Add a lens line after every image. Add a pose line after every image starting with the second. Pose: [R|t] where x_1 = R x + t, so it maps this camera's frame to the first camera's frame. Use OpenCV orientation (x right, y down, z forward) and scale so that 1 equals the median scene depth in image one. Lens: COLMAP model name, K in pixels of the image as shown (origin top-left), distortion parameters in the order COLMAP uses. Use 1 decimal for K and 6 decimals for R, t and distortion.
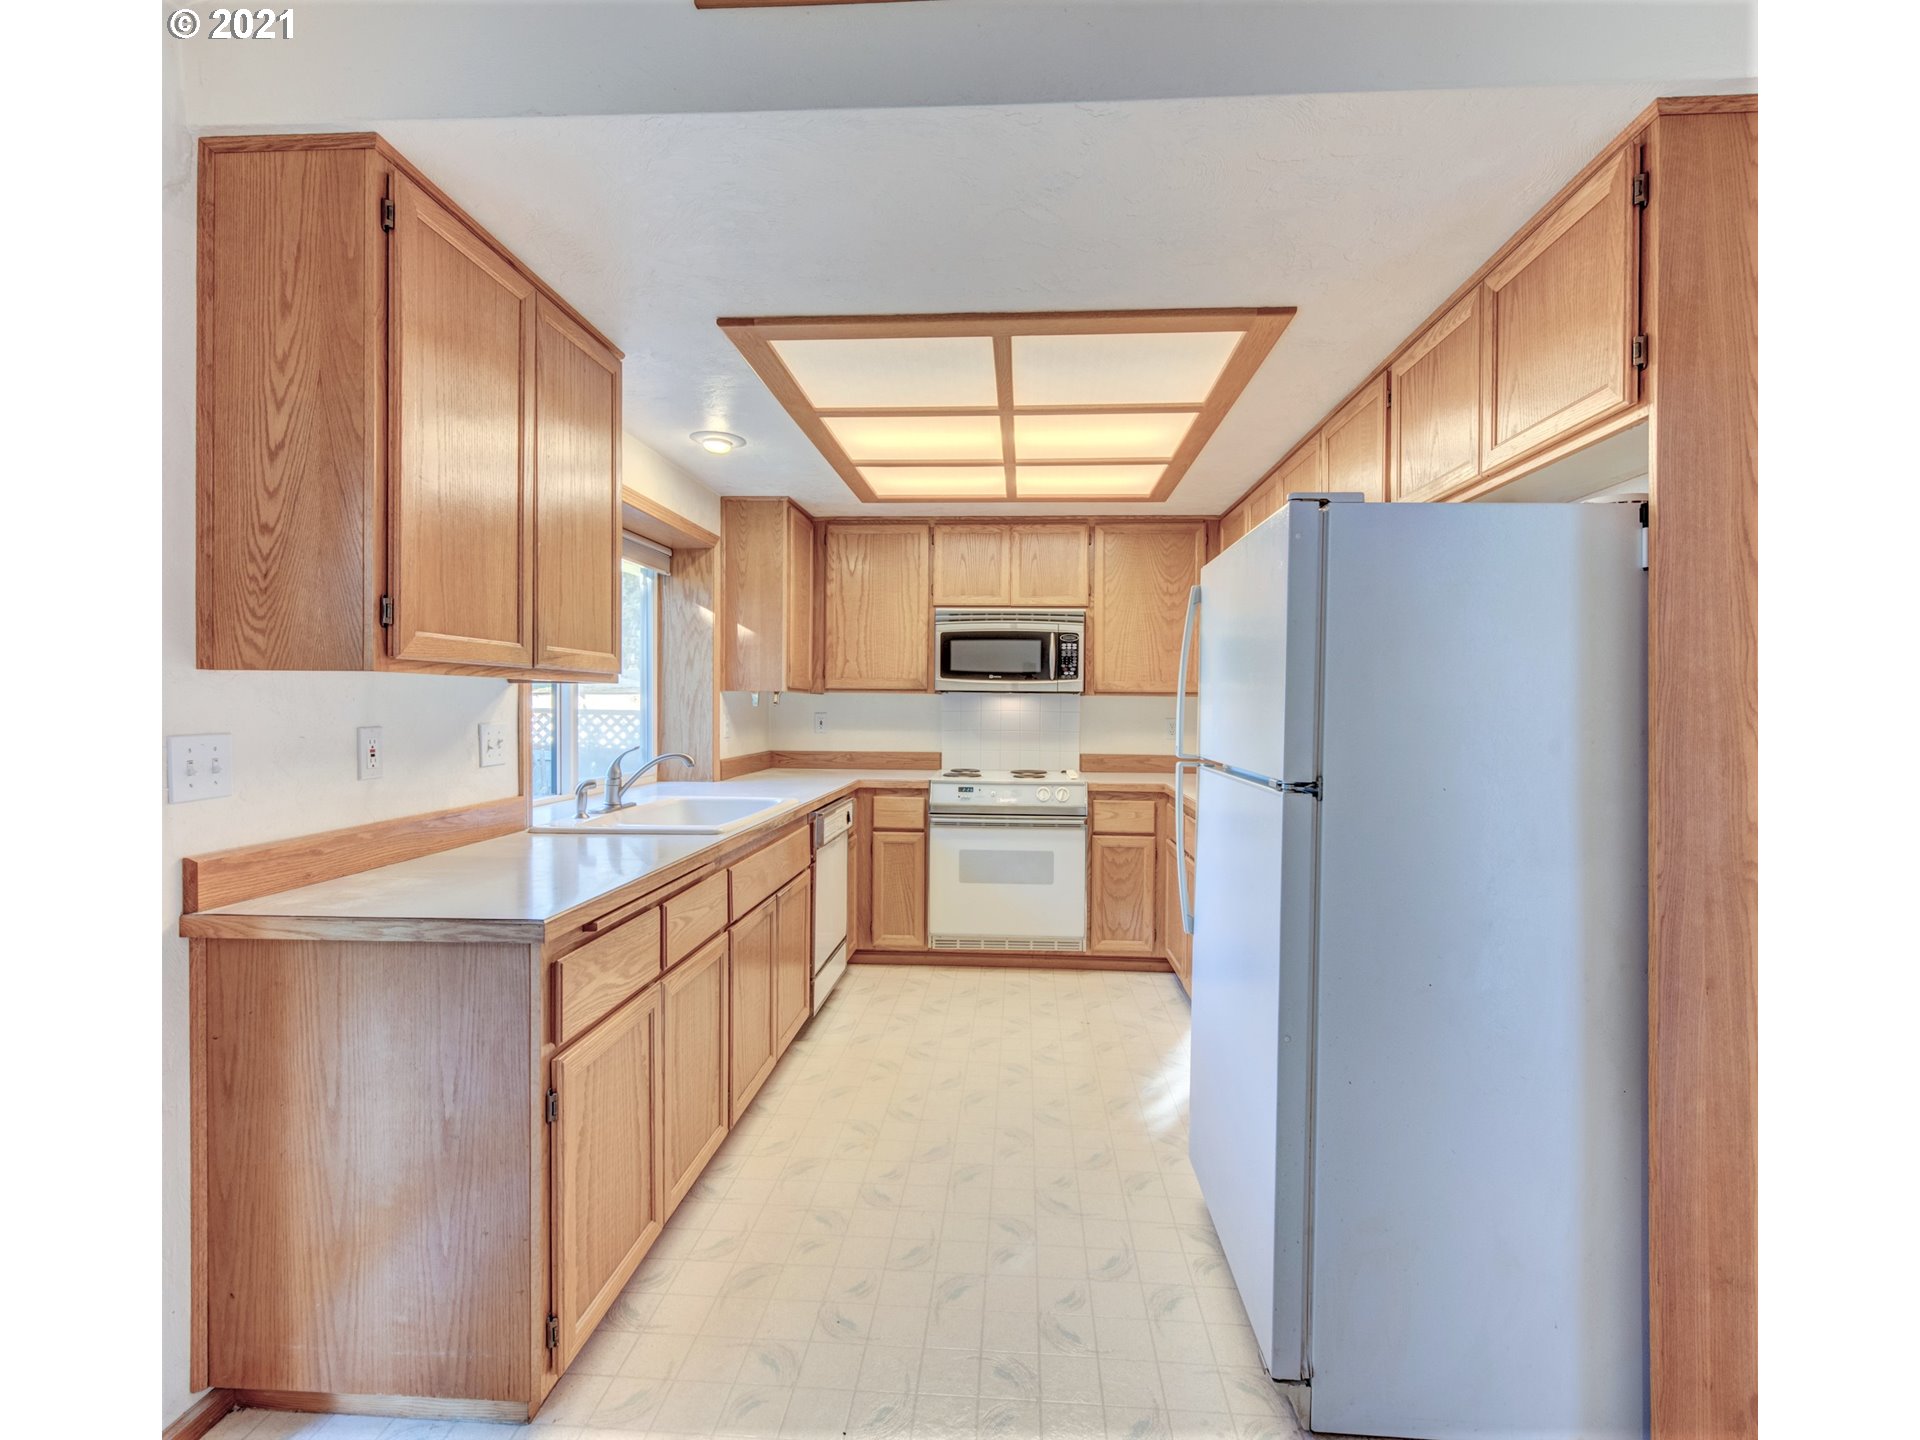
lens RADIAL K [[845.0, 0, 960.0], [0, 845.0, 720.0], [0, 0, 1]] dist [0.002189, -0.000485]
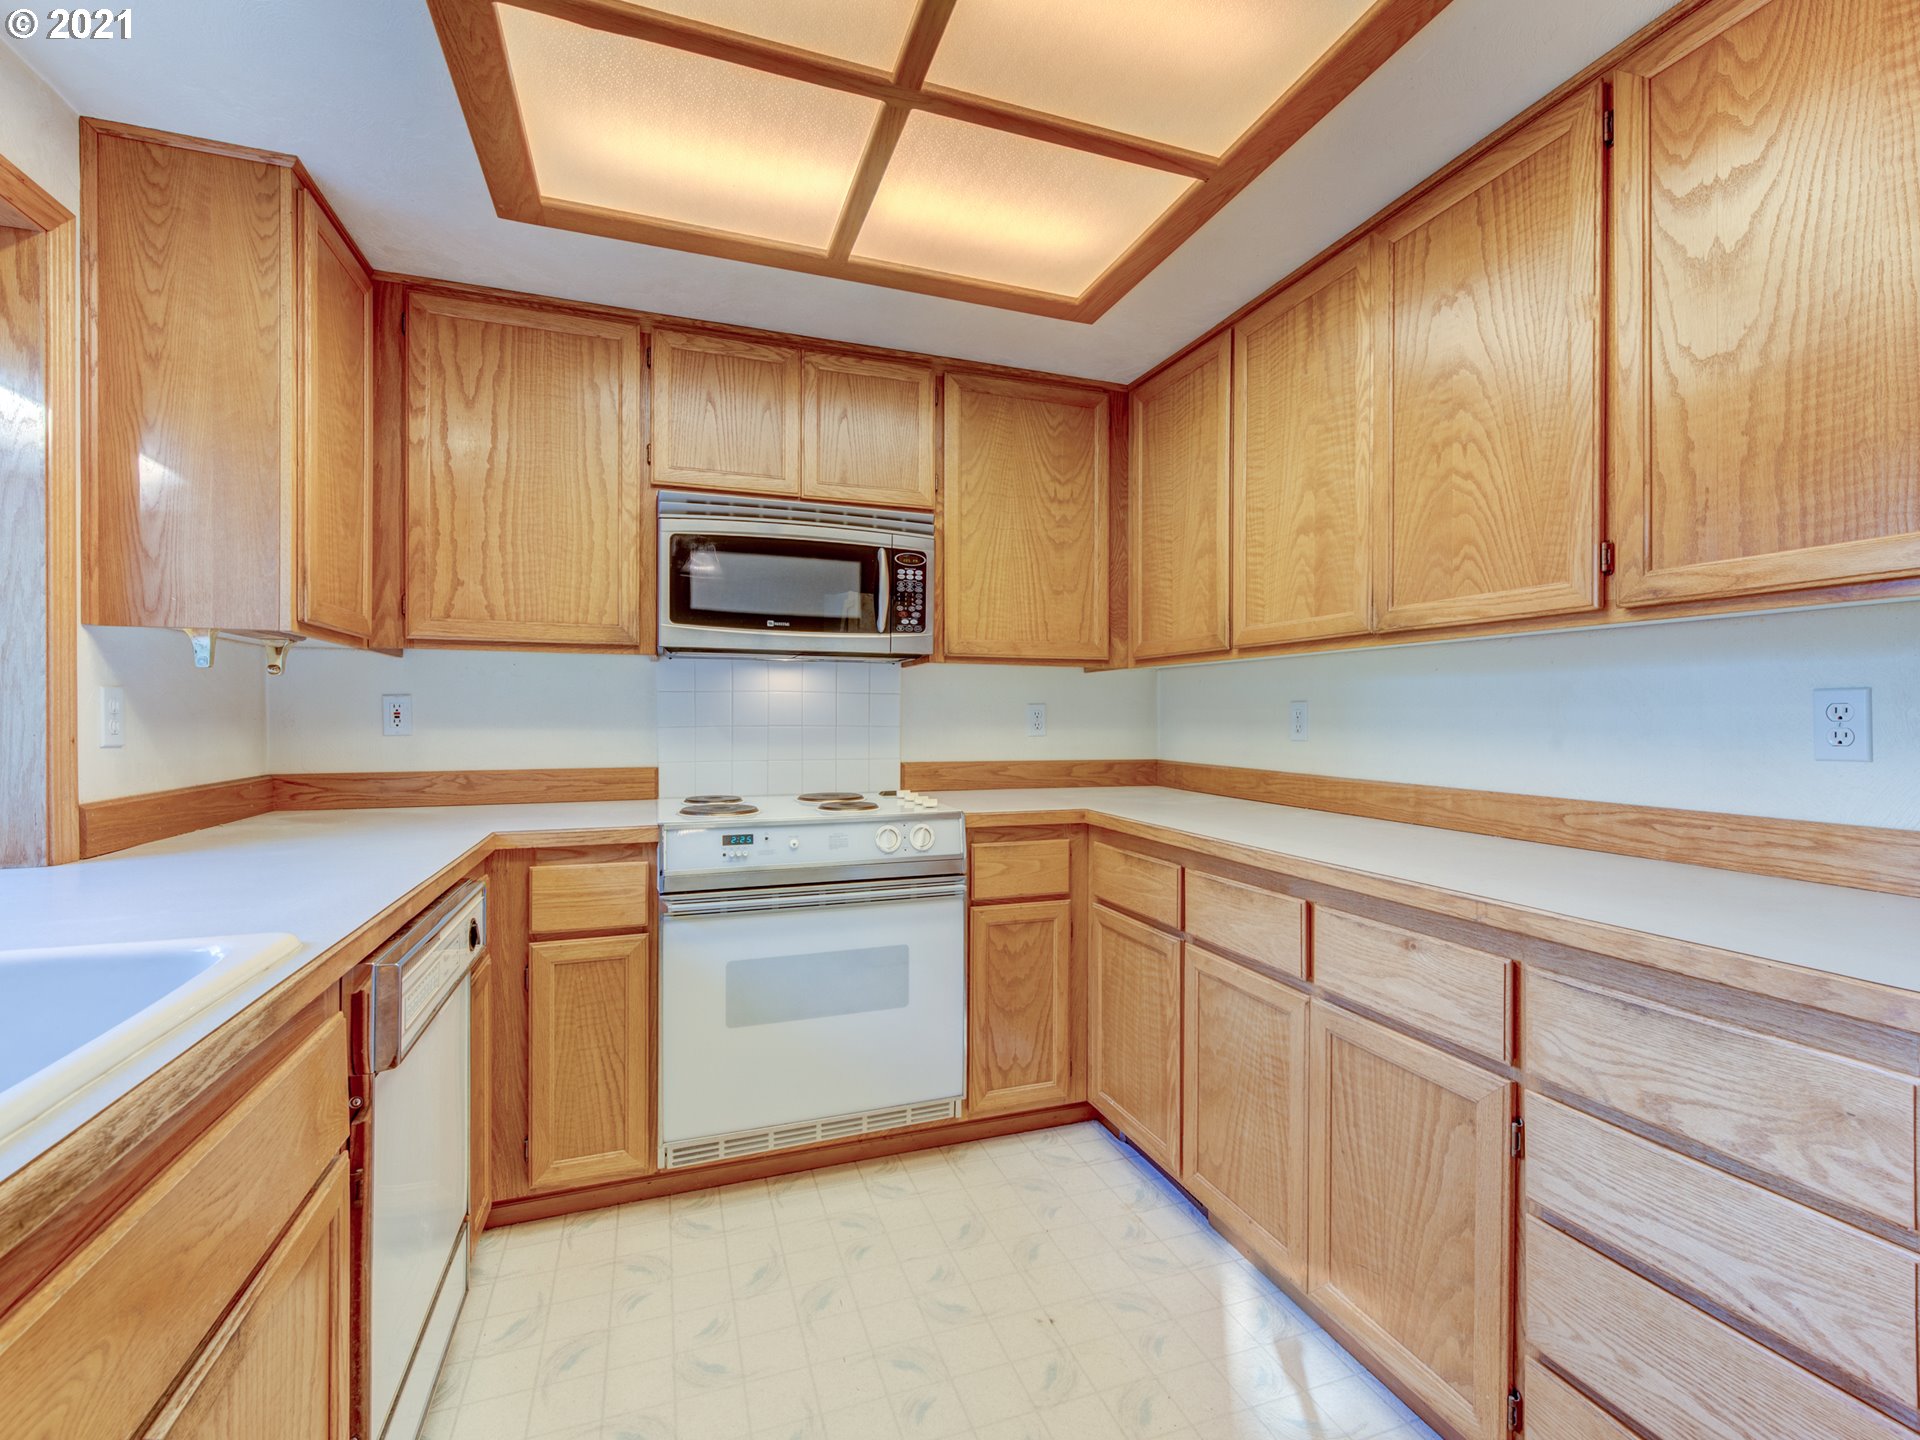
lens RADIAL K [[845.0, 0, 960.0], [0, 845.0, 720.0], [0, 0, 1]] dist [0.002189, -0.000485]
pose [[0.913837, -0.007865, 0.406005, -0.074360], [0.012605, 0.999880, -0.009002, 0.017120], [-0.405886, 0.013344, 0.913826, 0.478546]]
